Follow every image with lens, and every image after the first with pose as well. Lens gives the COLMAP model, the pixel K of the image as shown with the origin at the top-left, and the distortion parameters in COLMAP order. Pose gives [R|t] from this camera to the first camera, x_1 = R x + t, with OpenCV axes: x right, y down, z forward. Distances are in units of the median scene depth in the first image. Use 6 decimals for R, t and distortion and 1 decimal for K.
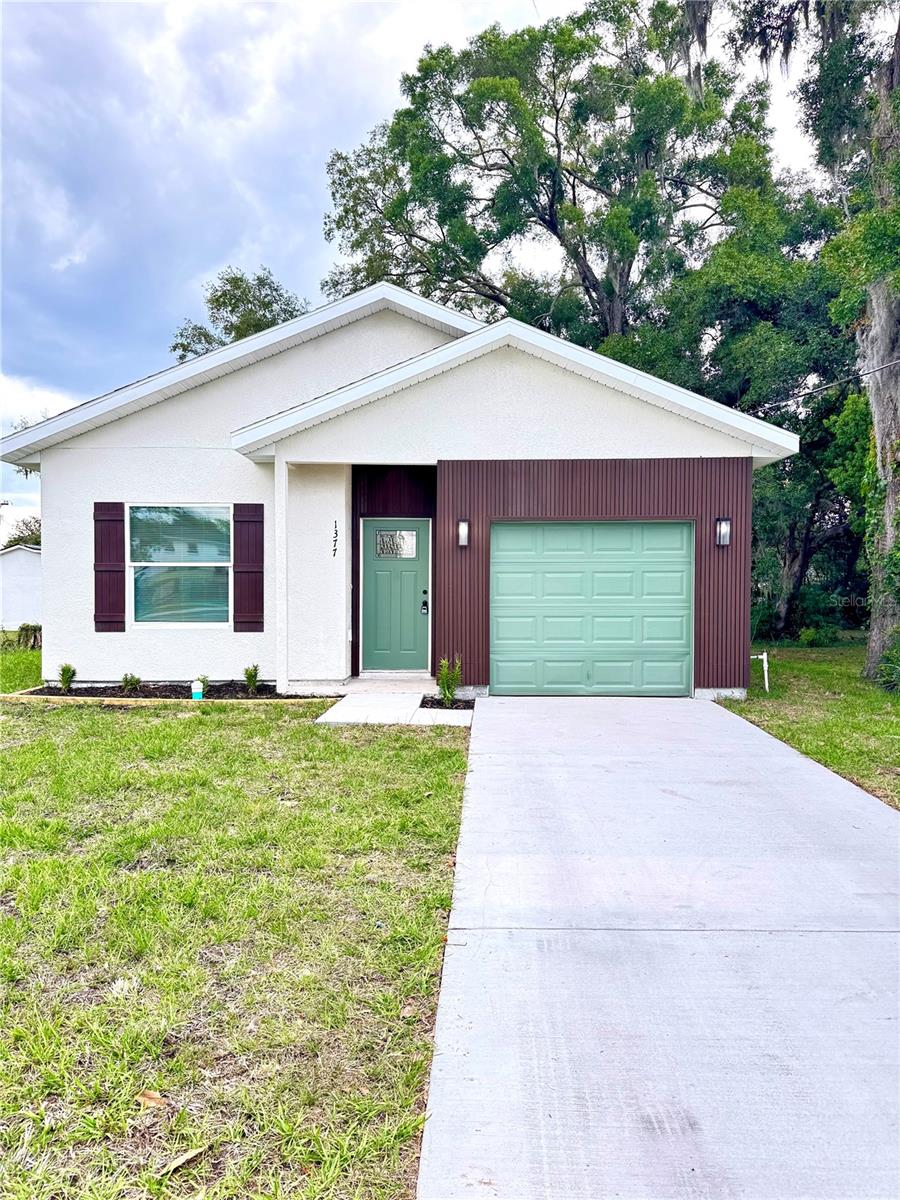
lens RADIAL K [[854.2, 0, 450.0], [0, 854.2, 600.0], [0, 0, 1]] dist [0.166127, -0.000173]
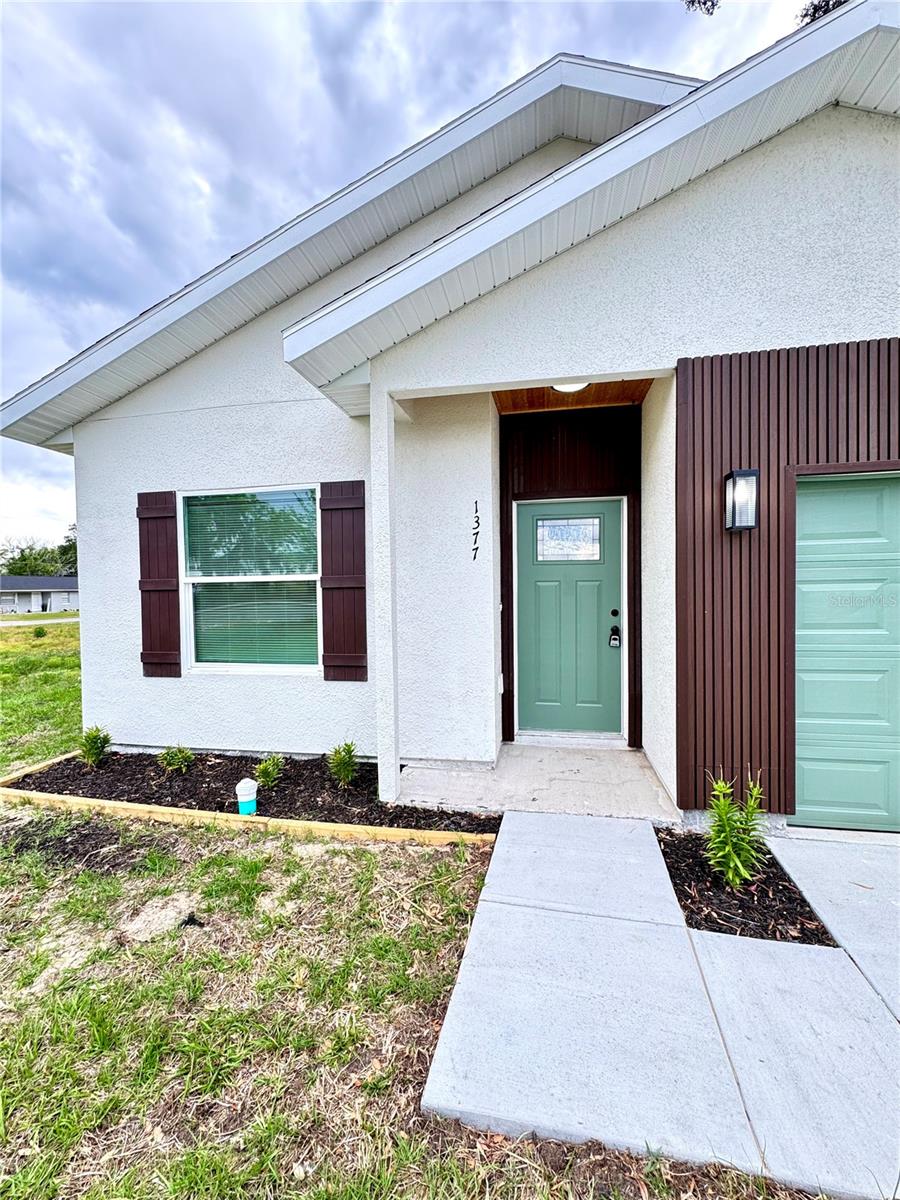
lens RADIAL K [[498.6, 0, 450.0], [0, 498.6, 600.0], [0, 0, 1]] dist [-0.001276, -0.000415]
pose [[0.982435, -0.011659, -0.186239, -0.090446], [0.014636, 0.999786, 0.014619, -0.029031], [0.186029, -0.017088, 0.982396, 0.676453]]
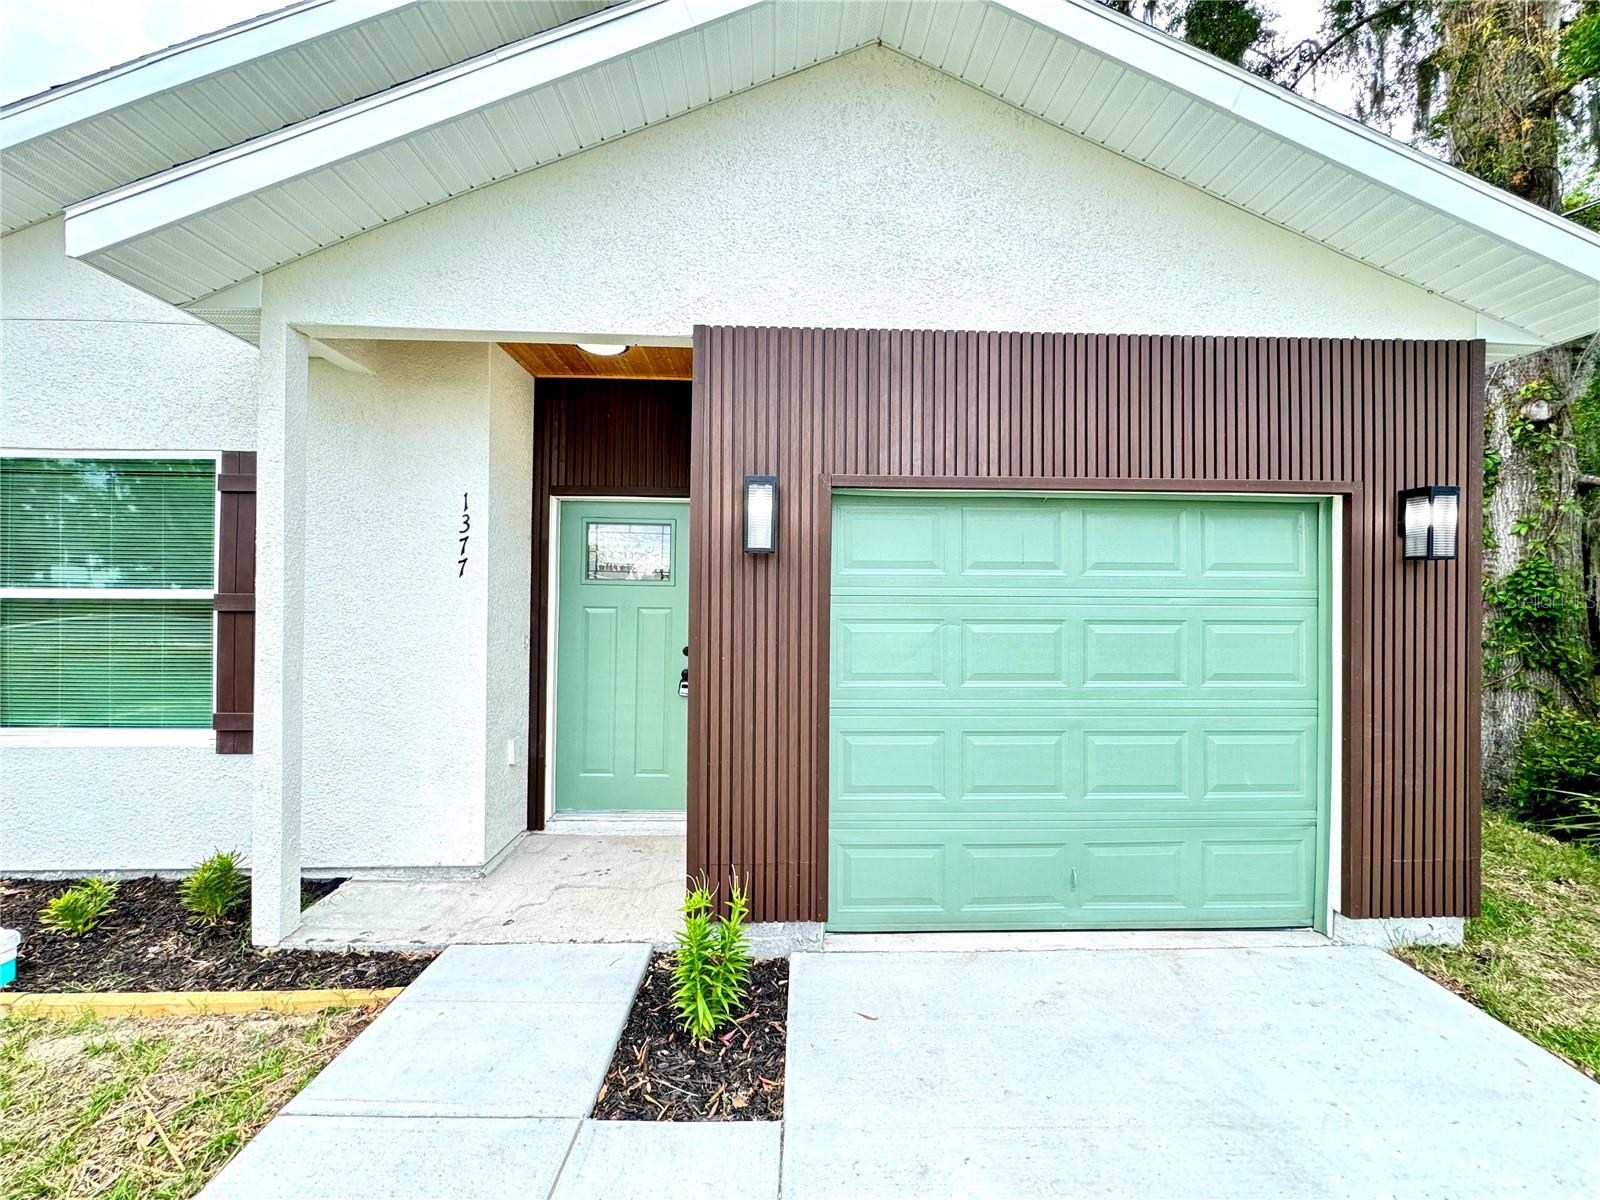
lens RADIAL K [[637.8, 0, 796.7], [0, 637.8, 596.4], [0, 0, 1]] dist [-0.000874, 0.000113]
pose [[0.999325, 0.007622, 0.035945, 0.021175], [-0.006913, 0.999780, -0.019822, -0.037283], [-0.036088, 0.019560, 0.999157, 0.705428]]
